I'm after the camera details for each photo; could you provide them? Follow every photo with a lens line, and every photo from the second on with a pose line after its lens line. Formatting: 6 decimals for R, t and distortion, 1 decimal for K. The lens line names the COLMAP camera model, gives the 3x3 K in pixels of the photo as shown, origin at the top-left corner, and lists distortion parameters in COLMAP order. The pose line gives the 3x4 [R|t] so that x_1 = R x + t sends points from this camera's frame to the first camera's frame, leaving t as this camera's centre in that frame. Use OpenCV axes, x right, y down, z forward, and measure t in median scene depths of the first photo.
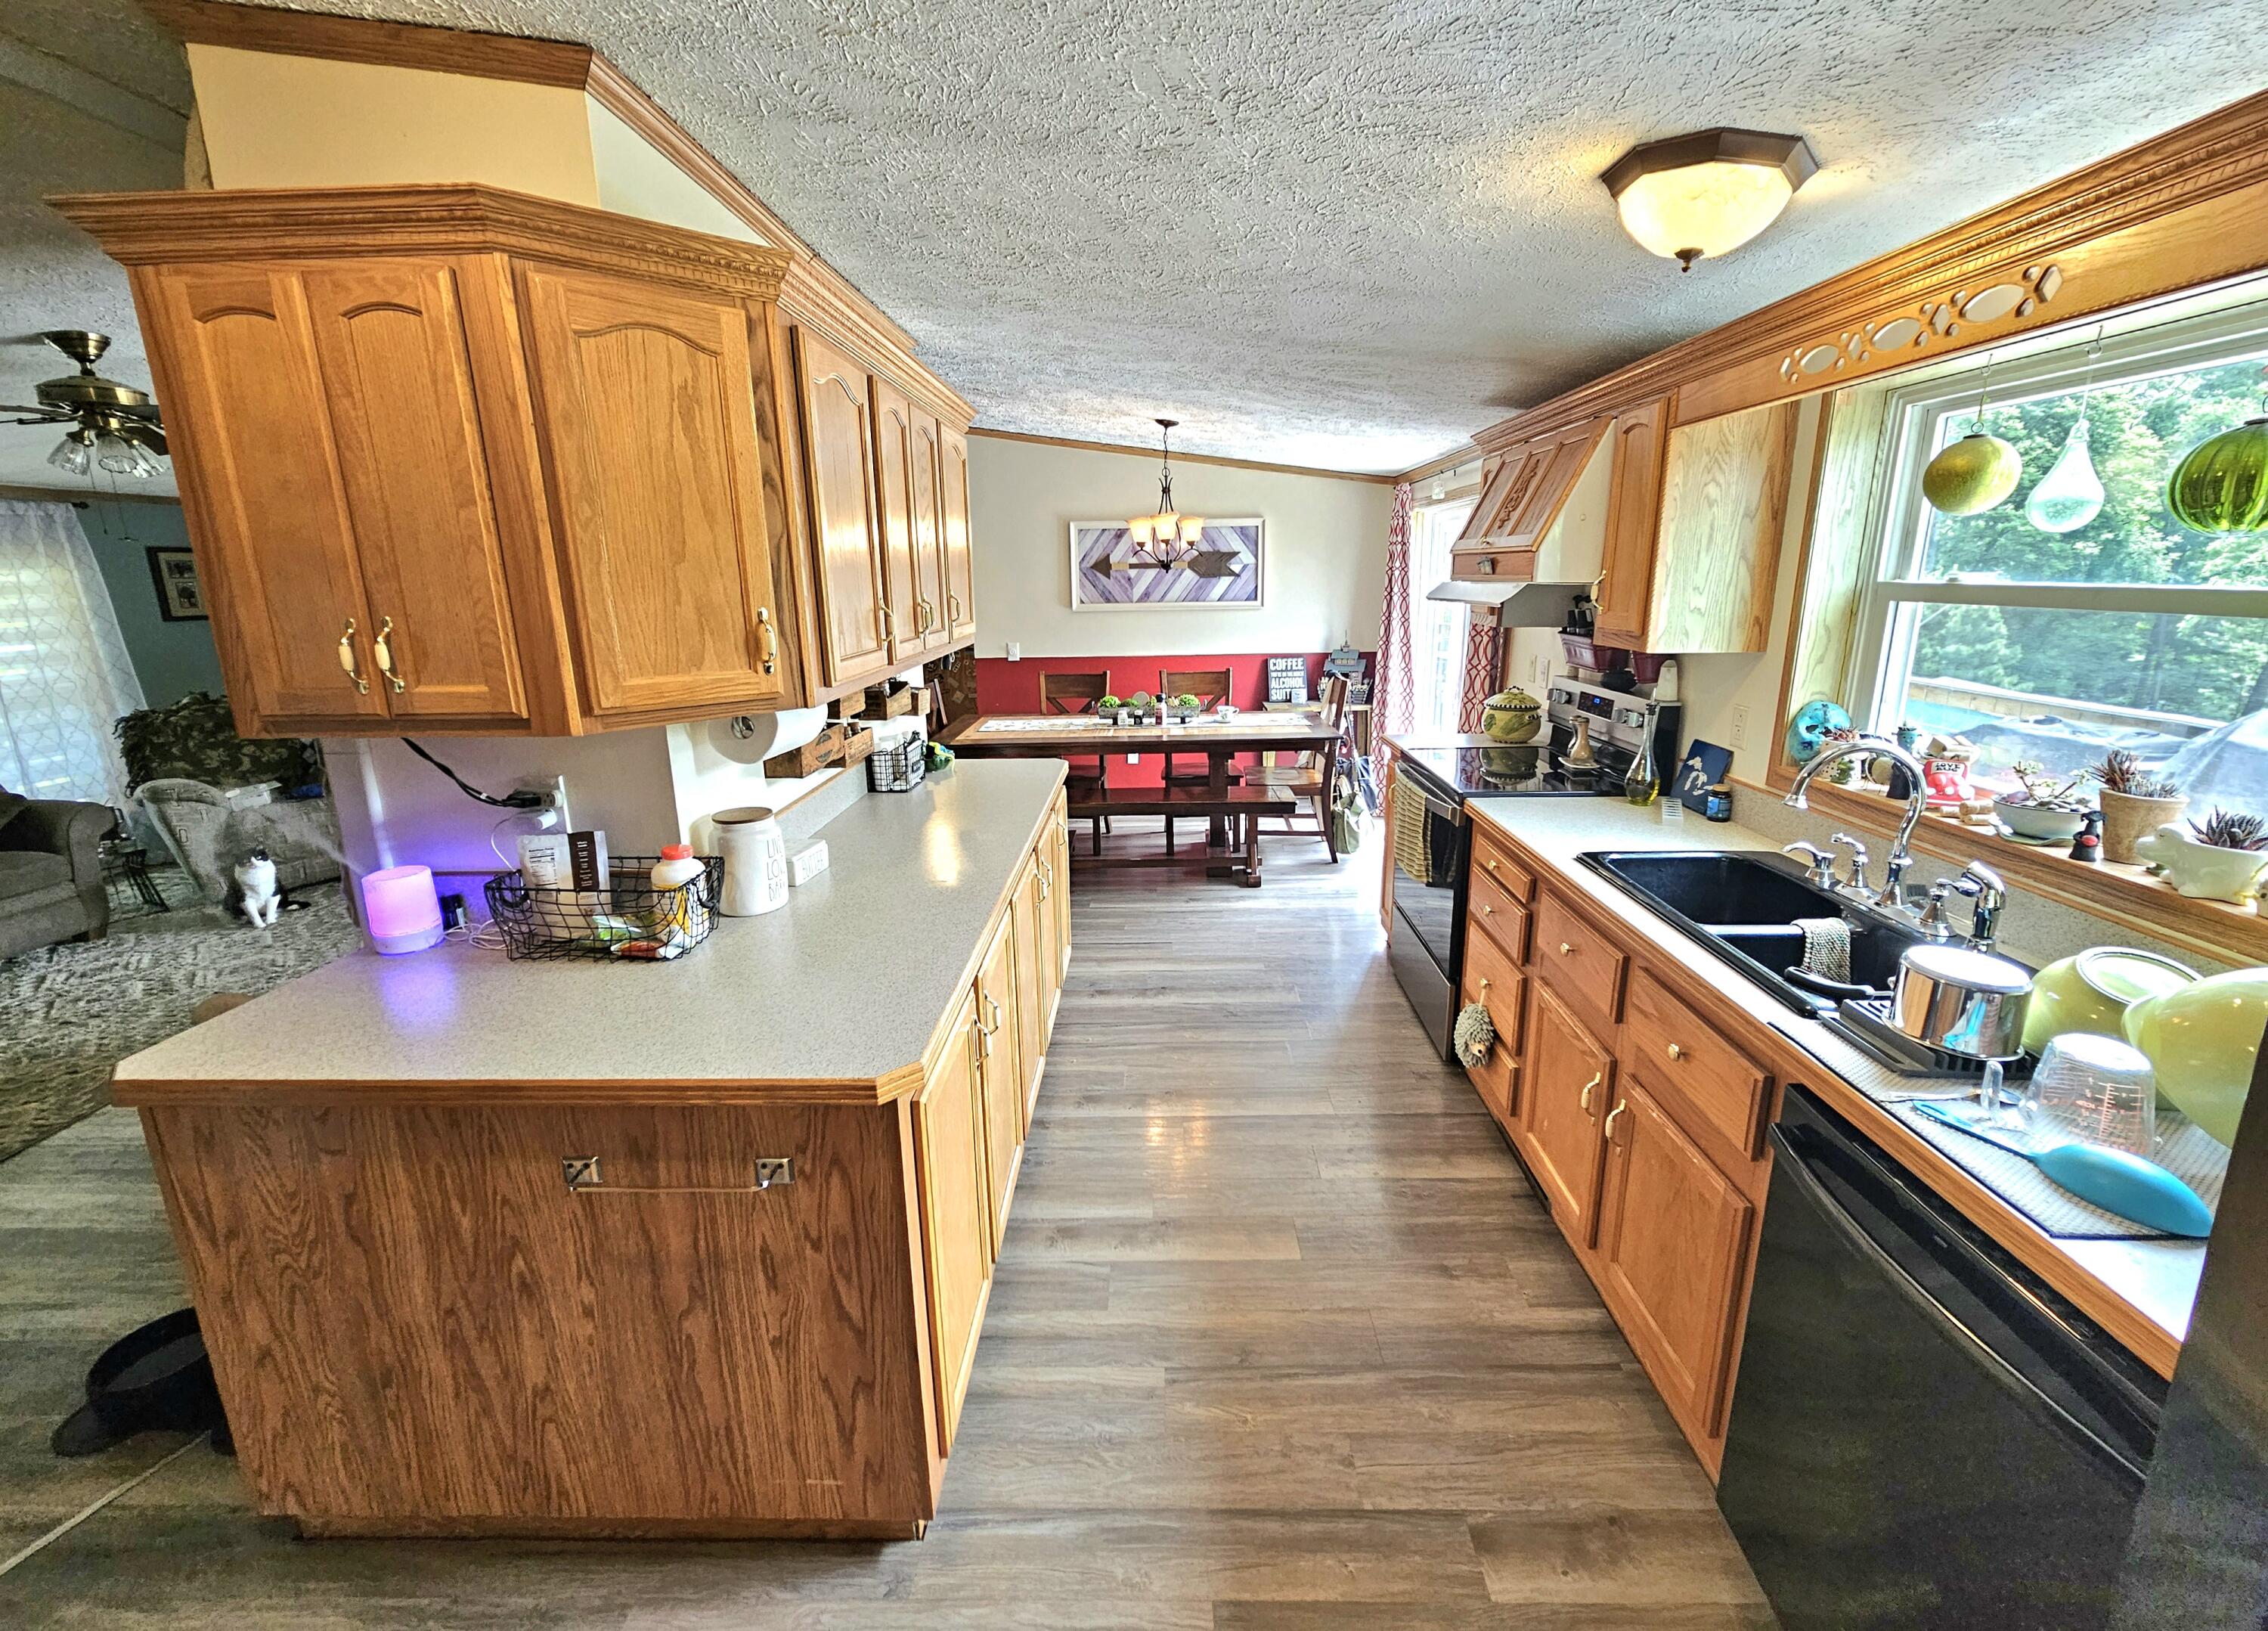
lens RADIAL K [[922.1, 0, 1142.9], [0, 922.1, 783.1], [0, 0, 1]] dist [-0.002840, -0.000464]
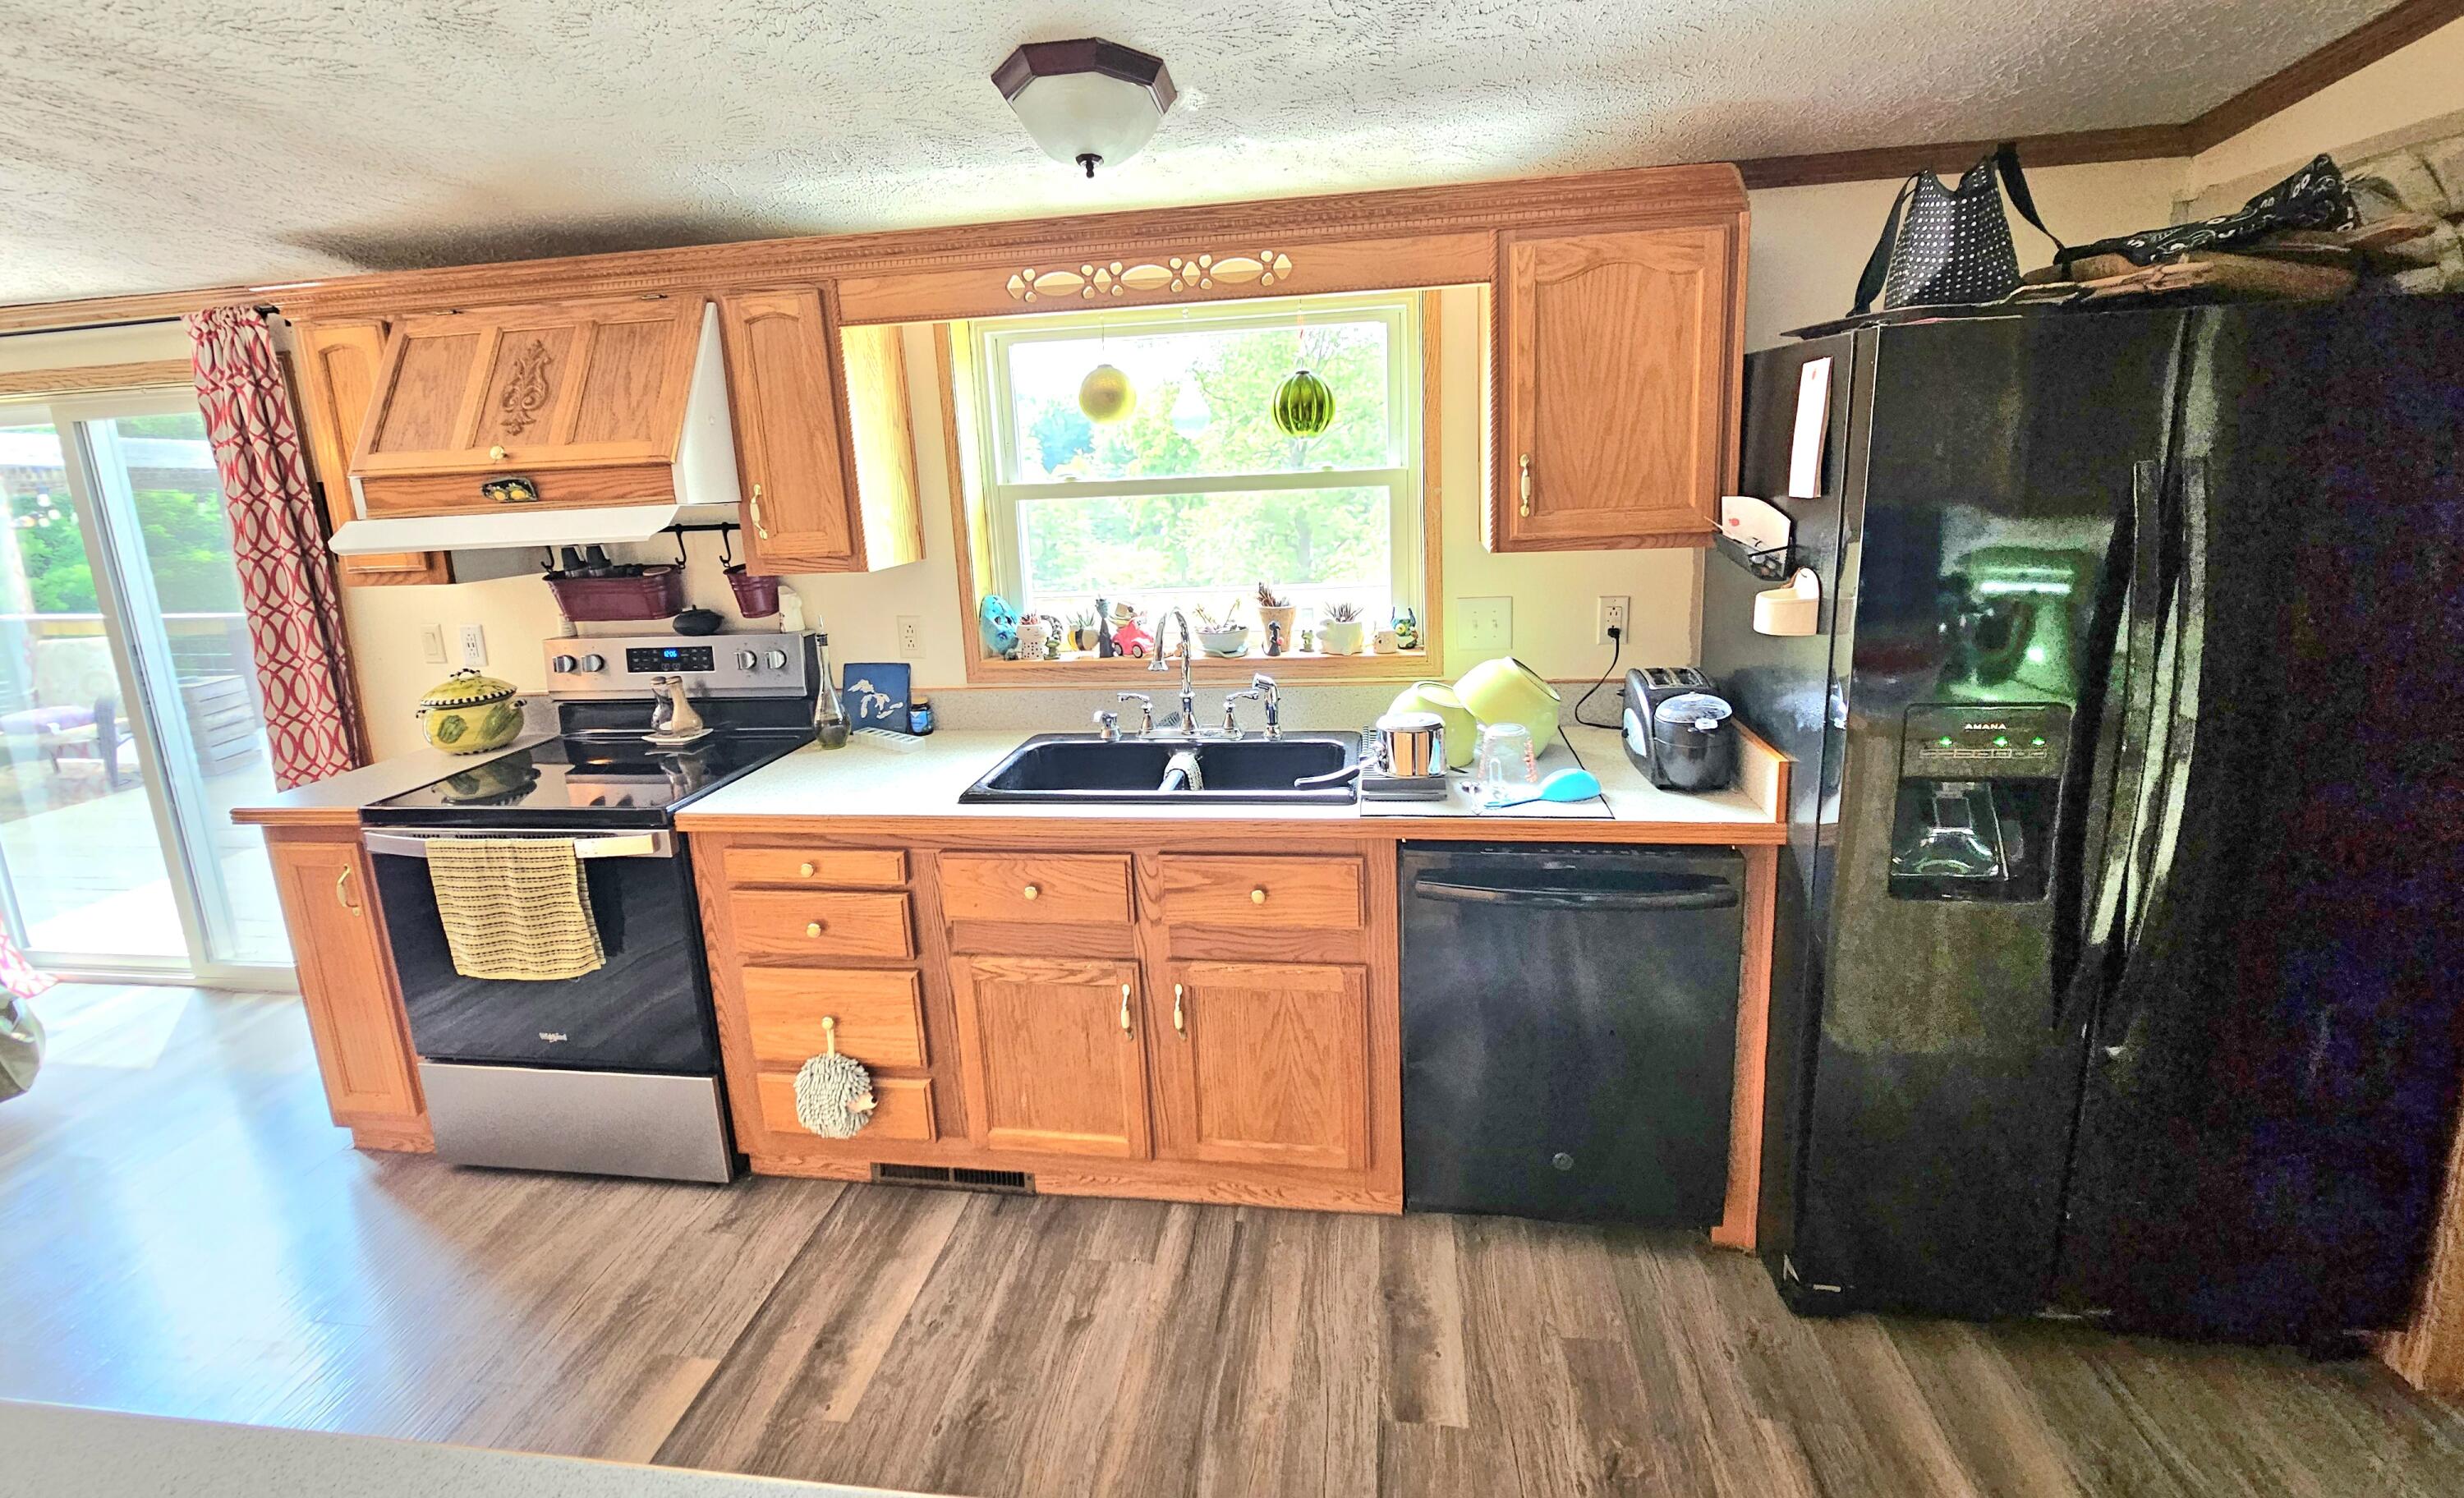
lens RADIAL K [[1010.9, 0, 1231.2], [0, 1010.9, 648.6], [0, 0, 1]] dist [0.000390, -0.000006]
pose [[0.118569, -0.179814, 0.976529, -0.394968], [0.264723, 0.953595, 0.143449, -0.122879], [-0.957007, 0.241502, 0.160667, 0.548676]]
